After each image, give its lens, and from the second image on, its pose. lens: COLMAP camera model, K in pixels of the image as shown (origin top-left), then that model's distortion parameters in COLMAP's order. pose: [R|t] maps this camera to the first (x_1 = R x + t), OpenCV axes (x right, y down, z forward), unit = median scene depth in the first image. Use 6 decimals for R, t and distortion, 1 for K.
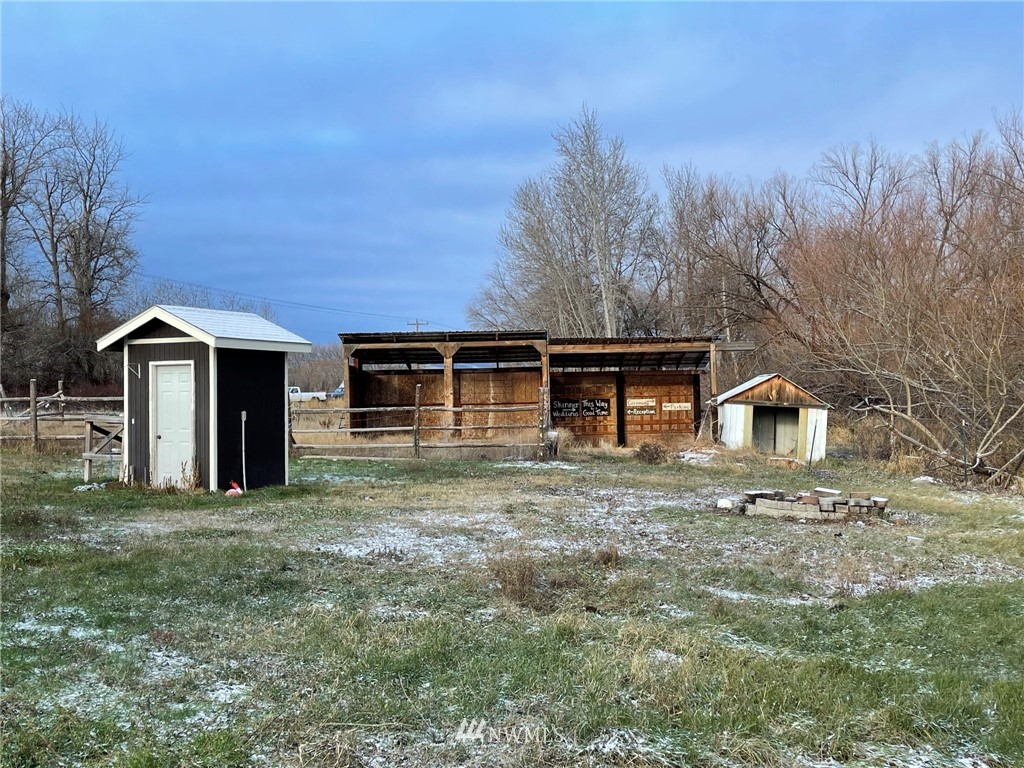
lens RADIAL K [[1253.1, 0, 511.9], [0, 1253.1, 383.1], [0, 0, 1]] dist [0.000075, 0.000000]
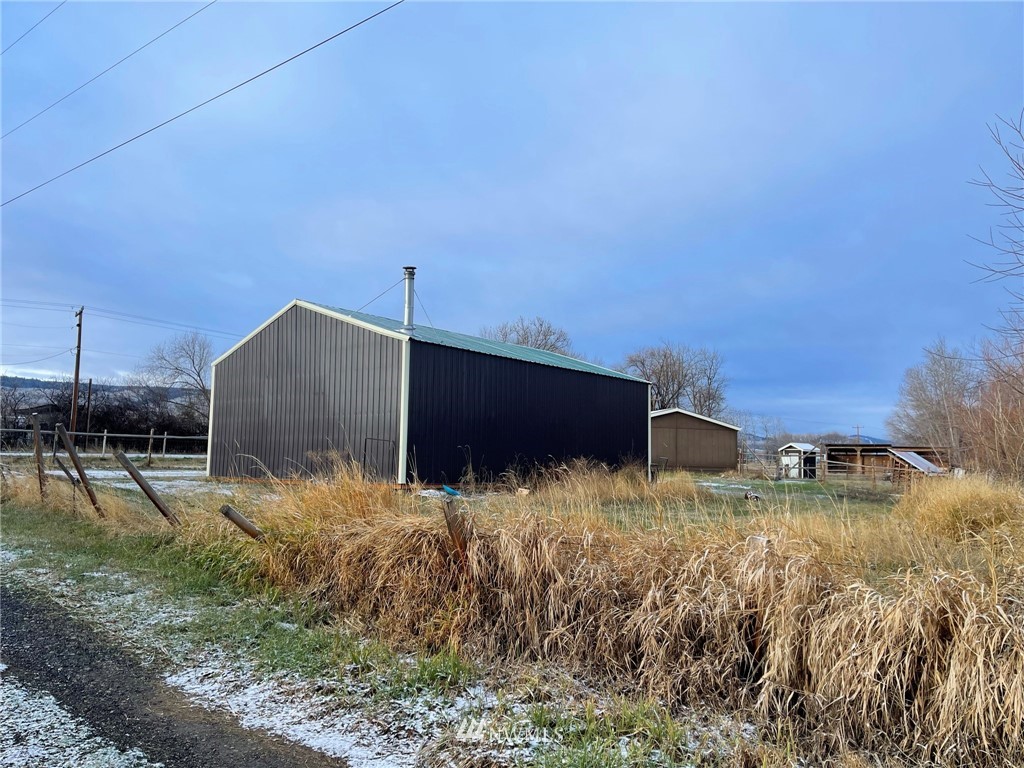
lens RADIAL K [[765.7, 0, 510.8], [0, 765.7, 384.1], [0, 0, 1]] dist [0.034009, -0.016674]
pose [[0.873469, -0.017559, -0.486564, 0.148185], [-0.025124, 0.996393, -0.081059, -0.008430], [0.486232, 0.083026, 0.869877, -1.313078]]
